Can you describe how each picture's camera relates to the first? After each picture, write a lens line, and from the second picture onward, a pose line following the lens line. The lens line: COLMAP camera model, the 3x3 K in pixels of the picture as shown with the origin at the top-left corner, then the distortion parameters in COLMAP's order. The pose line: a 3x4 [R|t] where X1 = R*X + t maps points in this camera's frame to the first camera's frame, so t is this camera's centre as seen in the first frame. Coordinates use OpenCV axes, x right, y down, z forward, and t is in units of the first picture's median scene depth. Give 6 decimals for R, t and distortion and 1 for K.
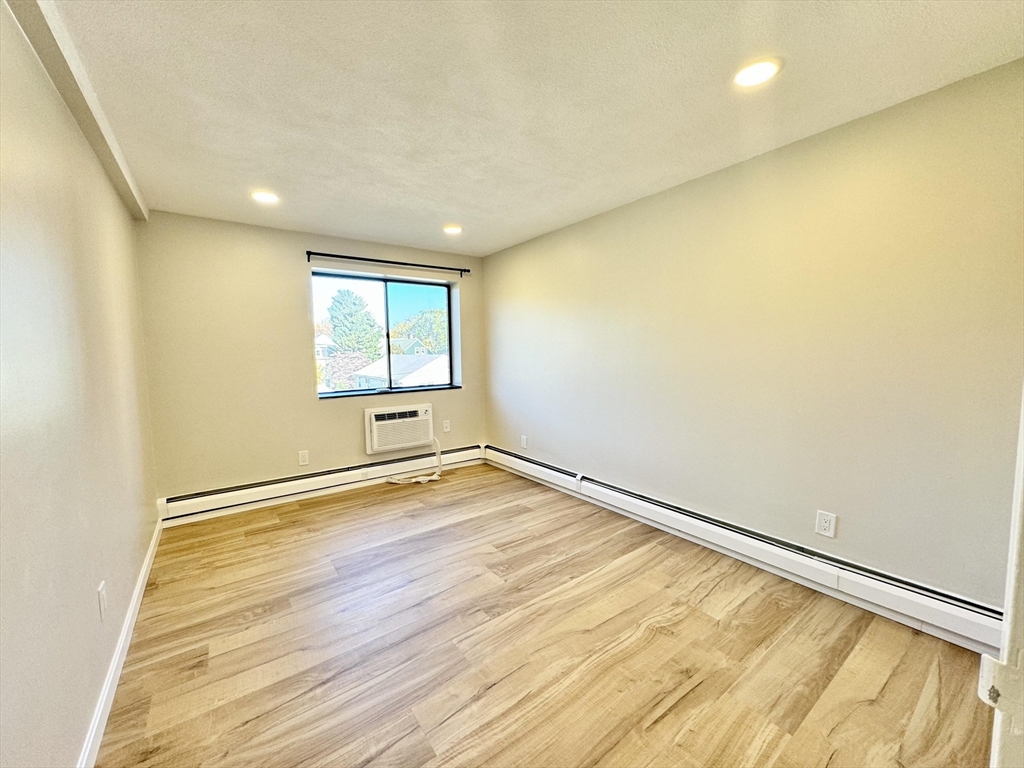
lens RADIAL K [[408.3, 0, 509.1], [0, 408.3, 375.4], [0, 0, 1]] dist [-0.004031, 0.000448]
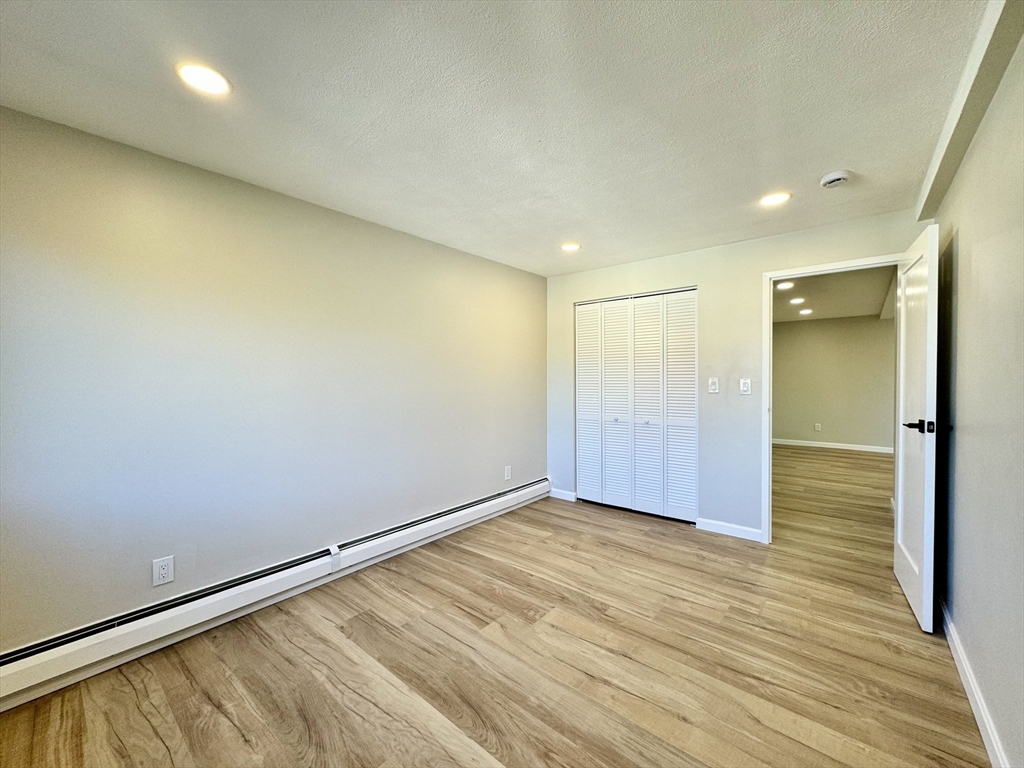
lens RADIAL K [[408.3, 0, 515.8], [0, 408.3, 384.2], [0, 0, 1]] dist [-0.004031, 0.000448]
pose [[-0.247487, 0.001237, 0.968890, -0.850586], [0.065803, 0.997712, 0.015534, -0.052465], [-0.966654, 0.067600, -0.247002, 1.165326]]
